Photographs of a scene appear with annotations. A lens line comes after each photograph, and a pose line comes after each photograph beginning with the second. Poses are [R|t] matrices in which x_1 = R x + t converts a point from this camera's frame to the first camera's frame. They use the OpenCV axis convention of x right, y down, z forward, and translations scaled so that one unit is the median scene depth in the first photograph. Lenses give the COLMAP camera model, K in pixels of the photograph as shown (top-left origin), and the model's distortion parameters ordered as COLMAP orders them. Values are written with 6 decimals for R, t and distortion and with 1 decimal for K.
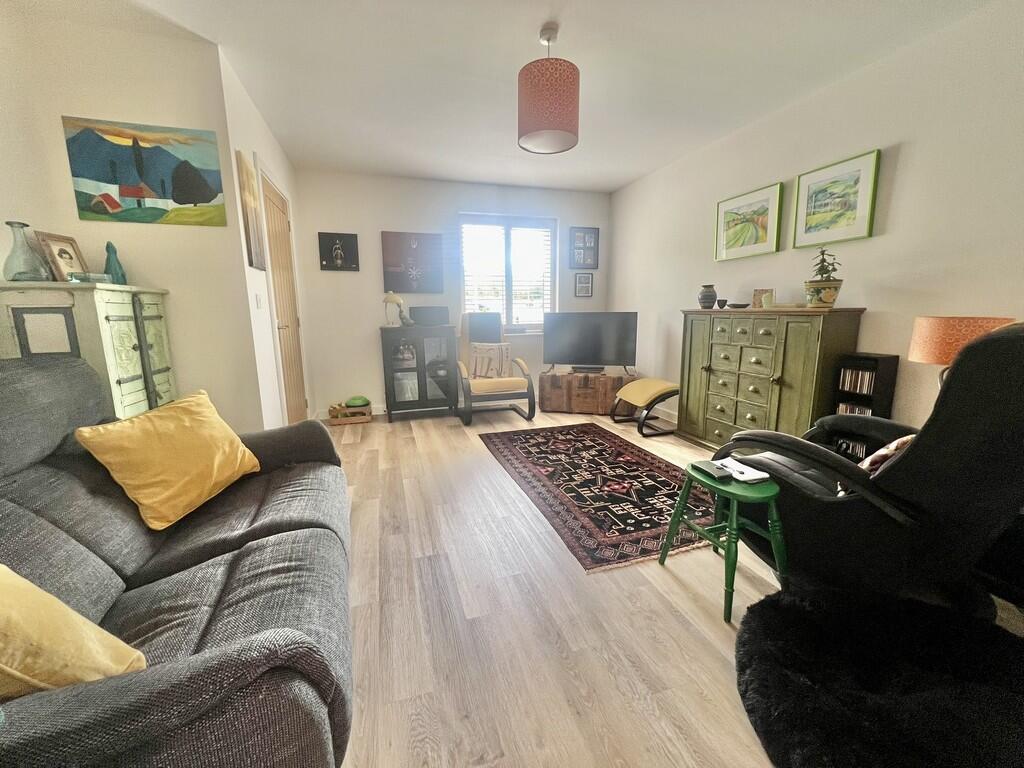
lens RADIAL K [[409.8, 0, 513.1], [0, 409.8, 379.0], [0, 0, 1]] dist [0.000533, 0.000018]
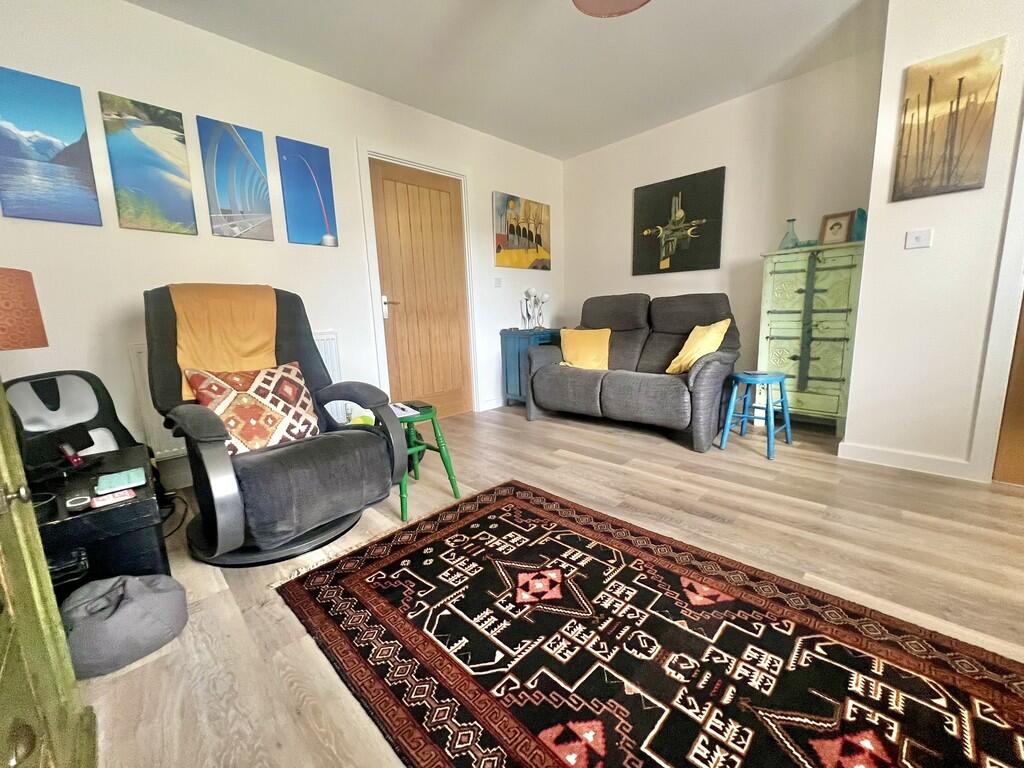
lens RADIAL K [[409.8, 0, 512.0], [0, 409.8, 382.0], [0, 0, 1]] dist [0.000533, 0.000018]
pose [[-0.889504, 0.121451, -0.440491, 0.439050], [-0.029595, 0.946691, 0.320780, -0.137754], [0.455968, 0.298371, -0.838491, 1.225858]]
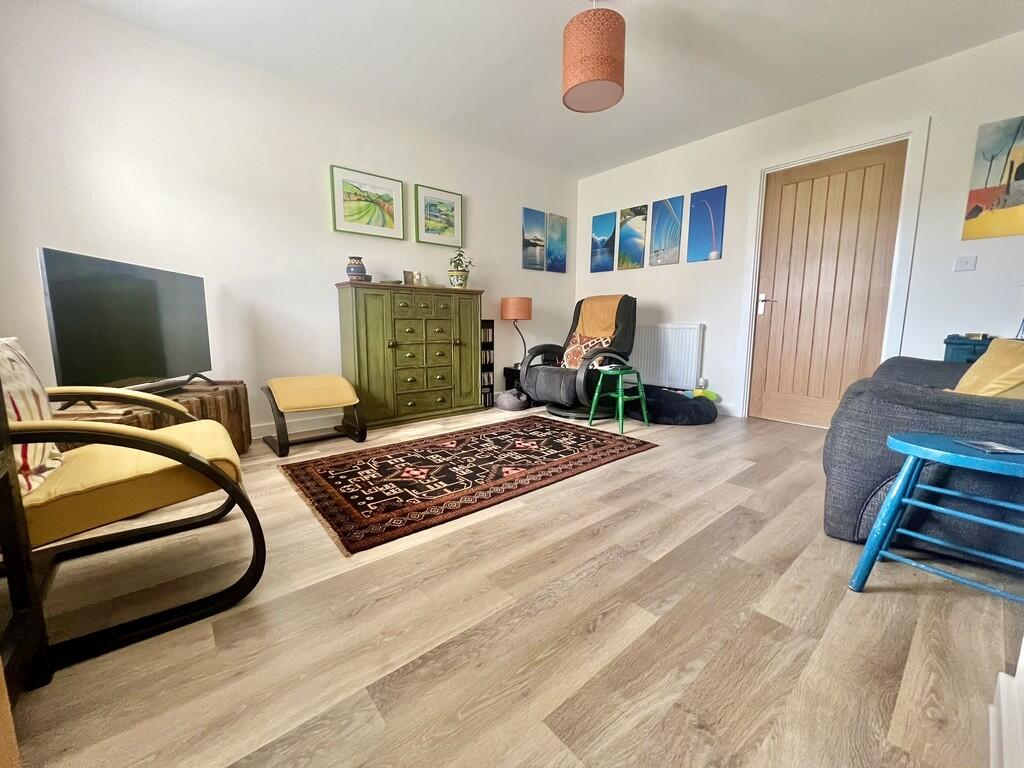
lens RADIAL K [[409.8, 0, 507.5], [0, 409.8, 381.5], [0, 0, 1]] dist [0.000533, 0.000018]
pose [[-0.380971, -0.116354, 0.917236, -0.619400], [0.158239, 0.969208, 0.188671, -0.092535], [-0.910945, 0.217021, -0.350829, 1.255884]]
